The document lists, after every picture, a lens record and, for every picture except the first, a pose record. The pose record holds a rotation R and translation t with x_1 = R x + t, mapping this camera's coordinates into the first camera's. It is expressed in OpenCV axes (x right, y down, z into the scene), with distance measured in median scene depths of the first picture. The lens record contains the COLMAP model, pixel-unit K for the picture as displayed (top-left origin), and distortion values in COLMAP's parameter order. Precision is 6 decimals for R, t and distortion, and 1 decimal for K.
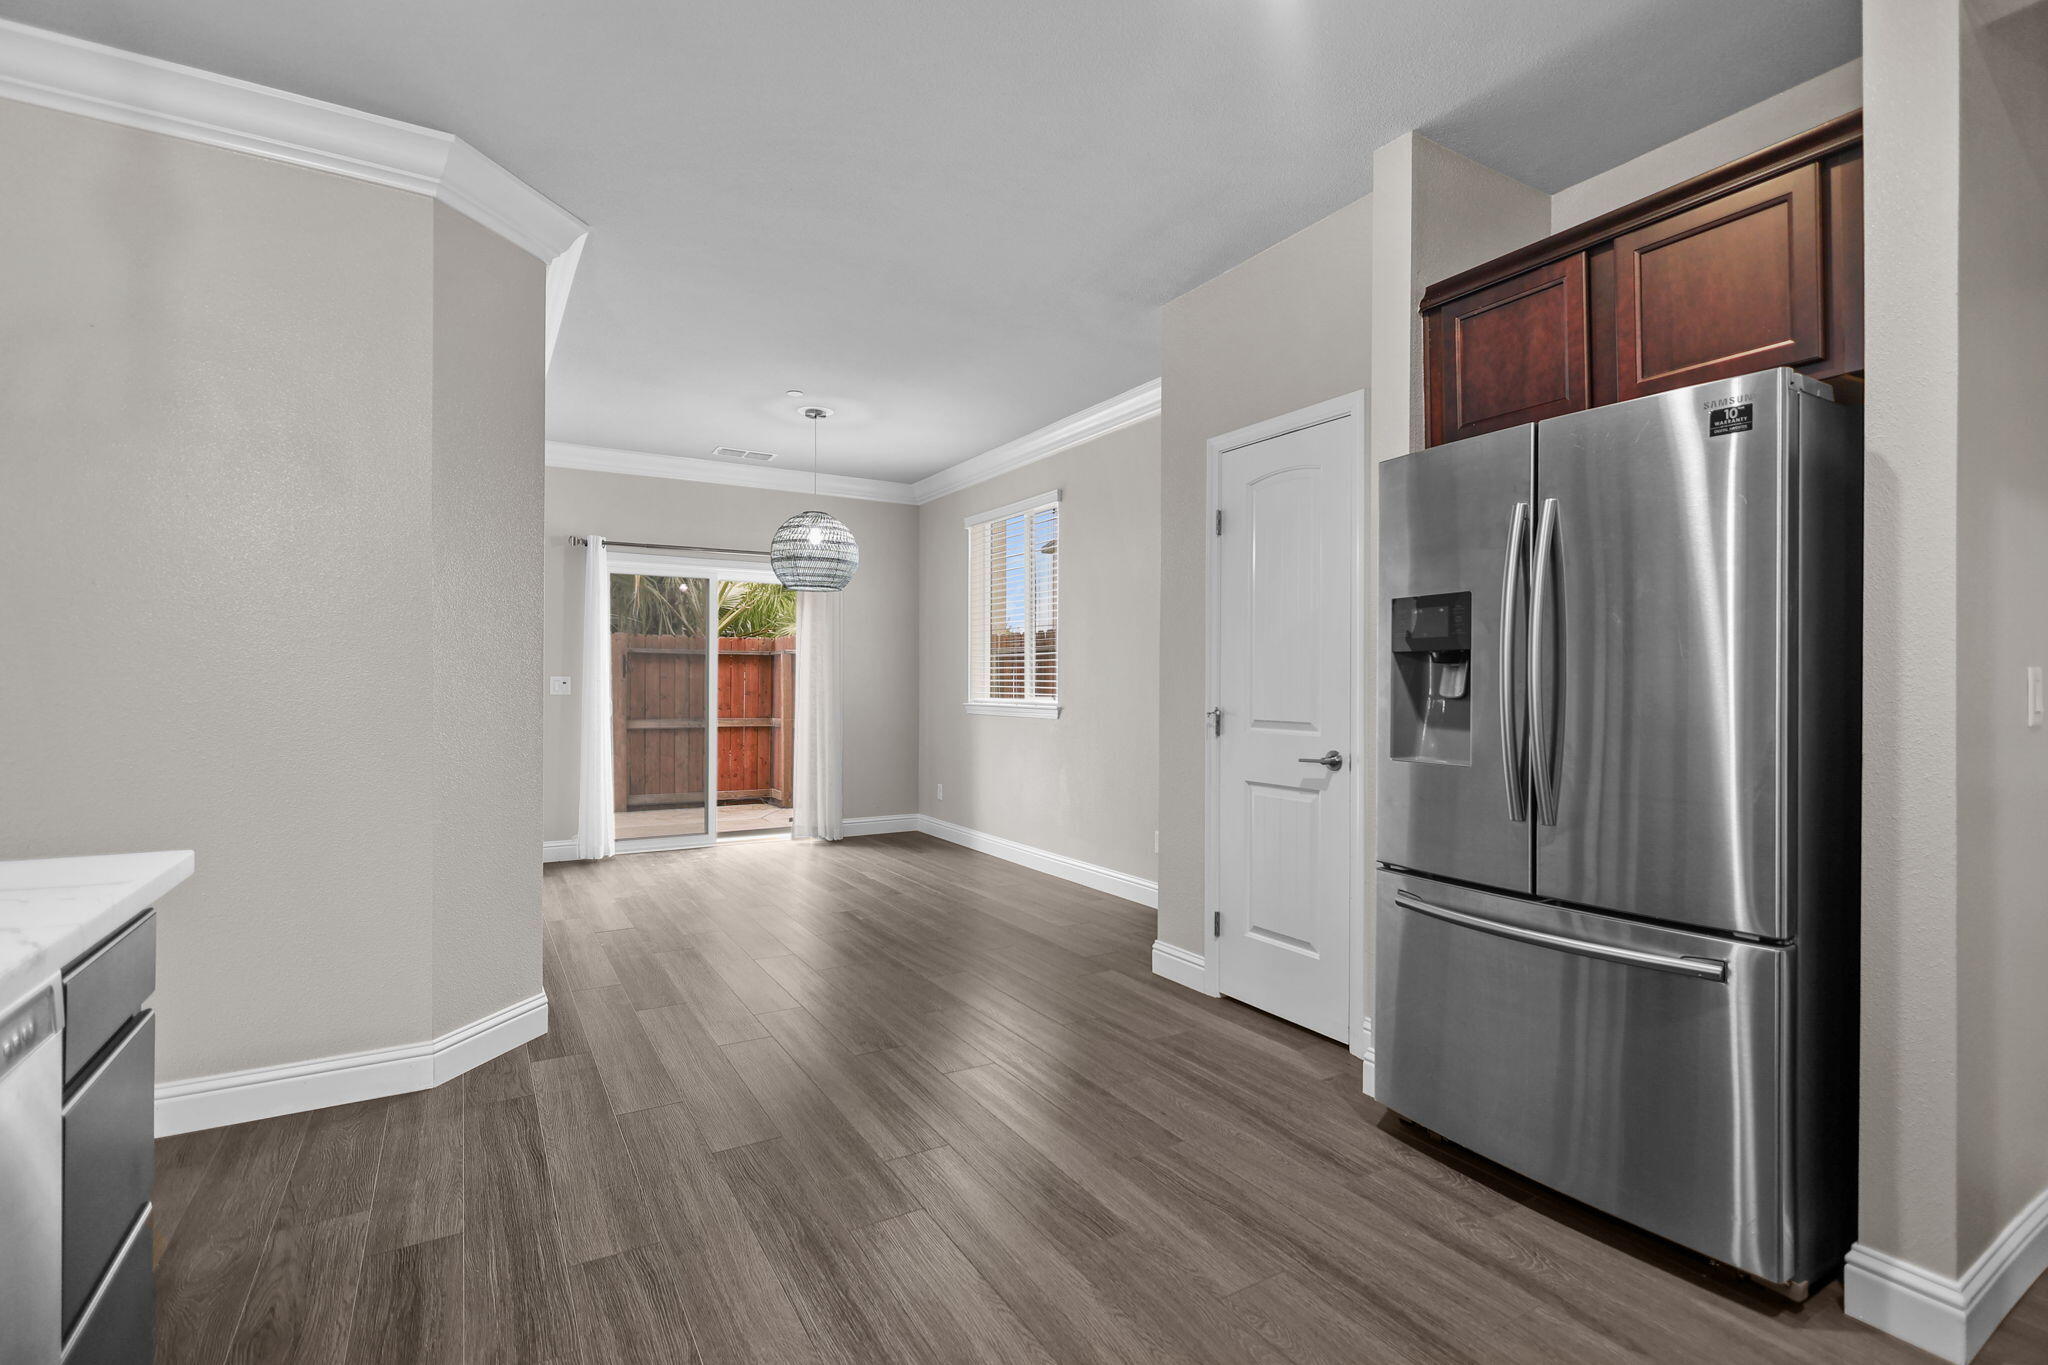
lens RADIAL K [[936.0, 0, 1007.7], [0, 936.0, 679.6], [0, 0, 1]] dist [0.000897, 0.001725]
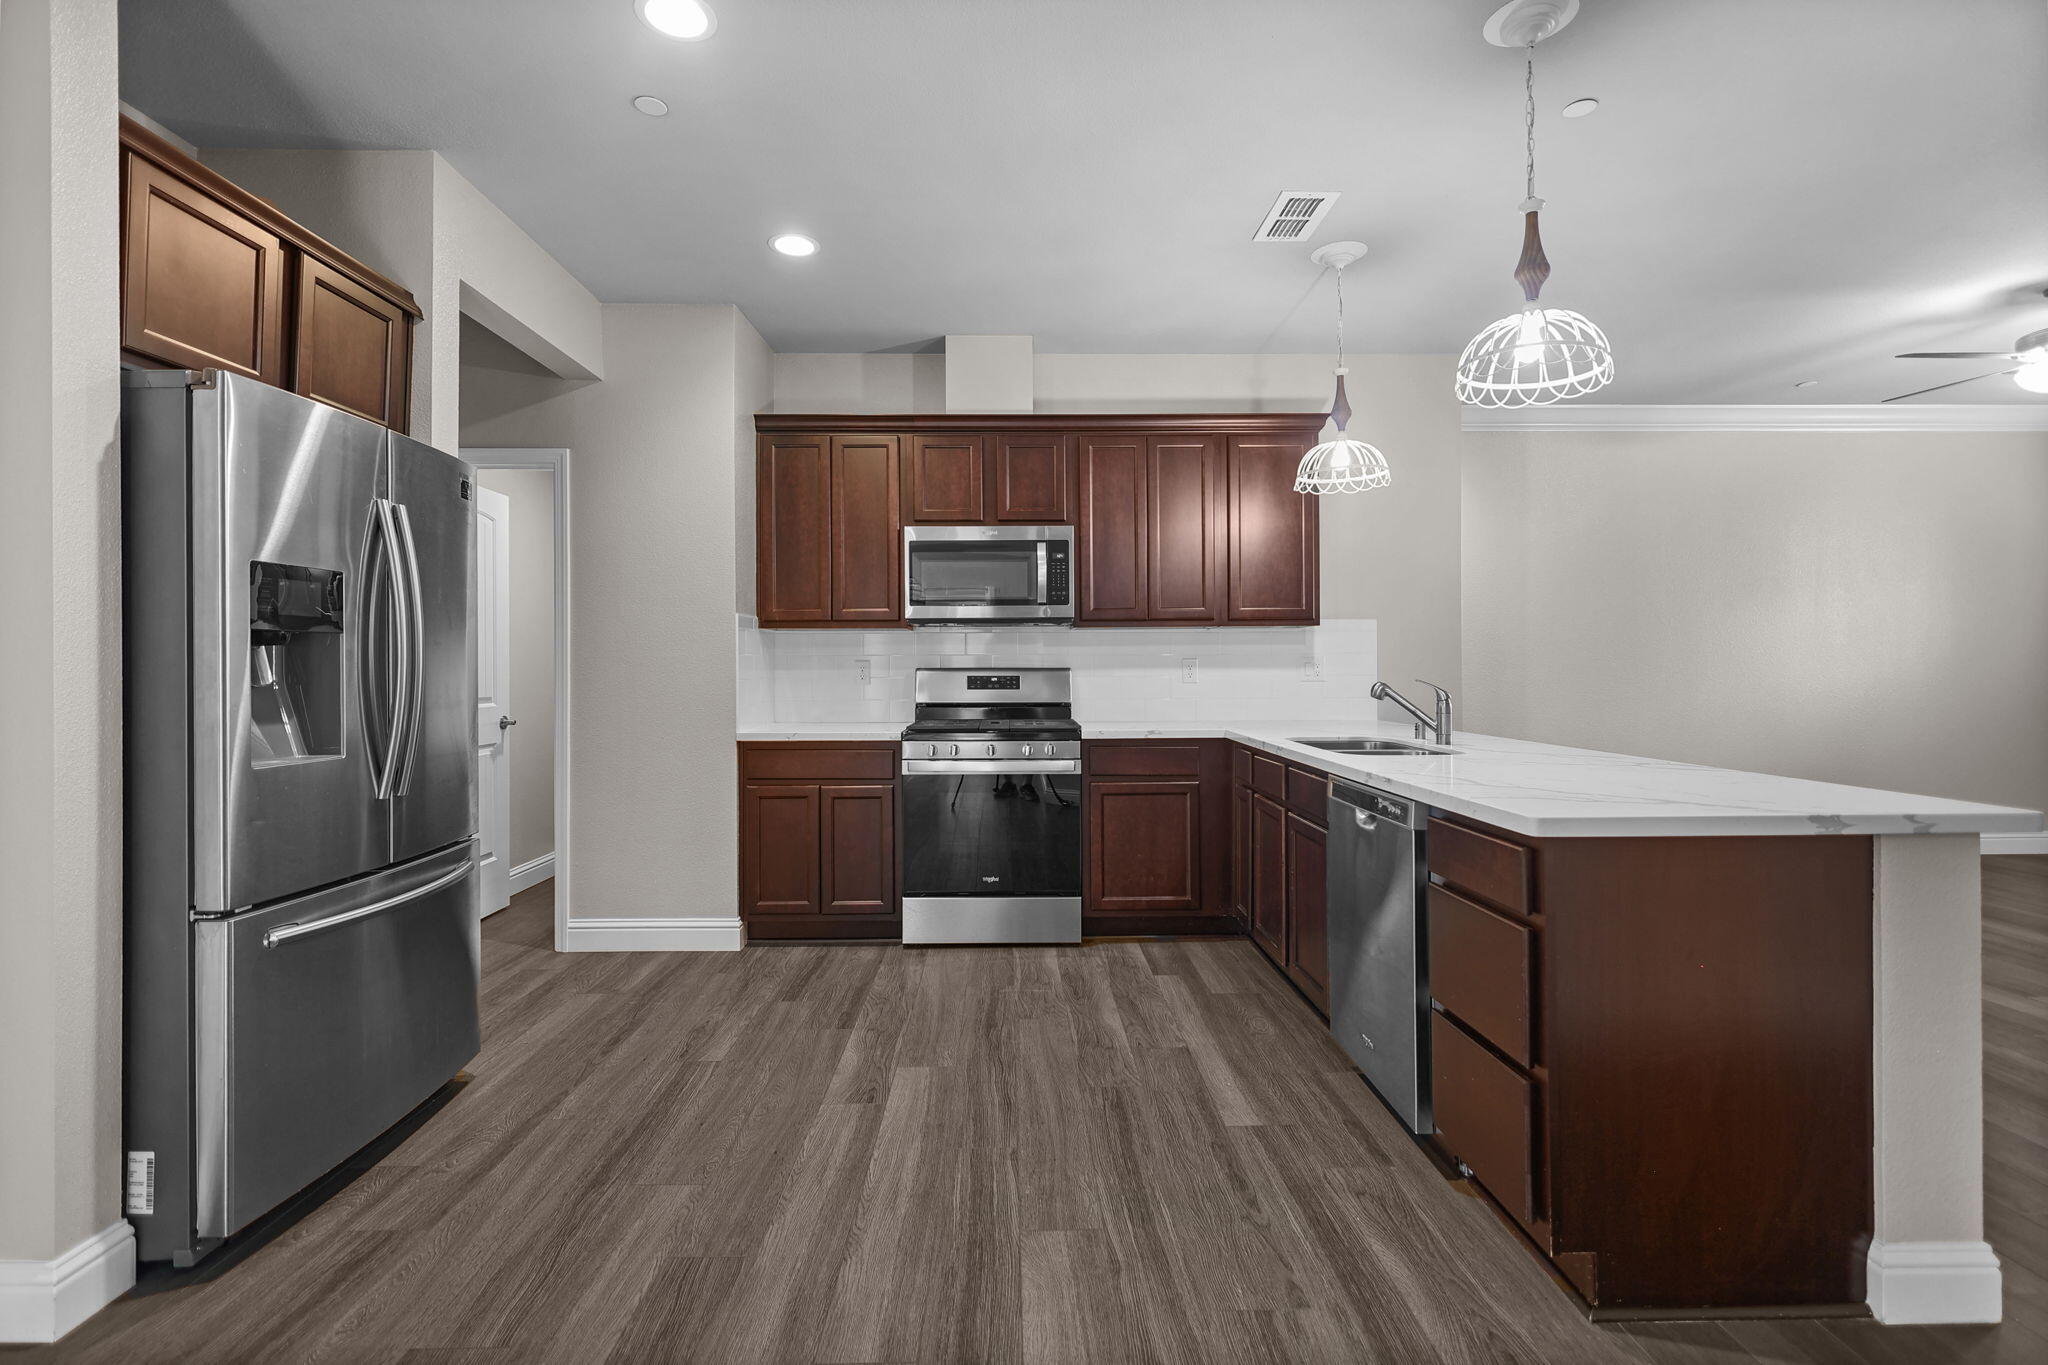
lens RADIAL K [[936.0, 0, 1013.9], [0, 936.0, 670.1], [0, 0, 1]] dist [0.000897, 0.001725]
pose [[-0.867768, -0.001086, 0.496968, -0.655040], [-0.001187, 0.999999, 0.000111, 0.000571], [-0.496968, -0.000493, -0.867769, 1.700627]]
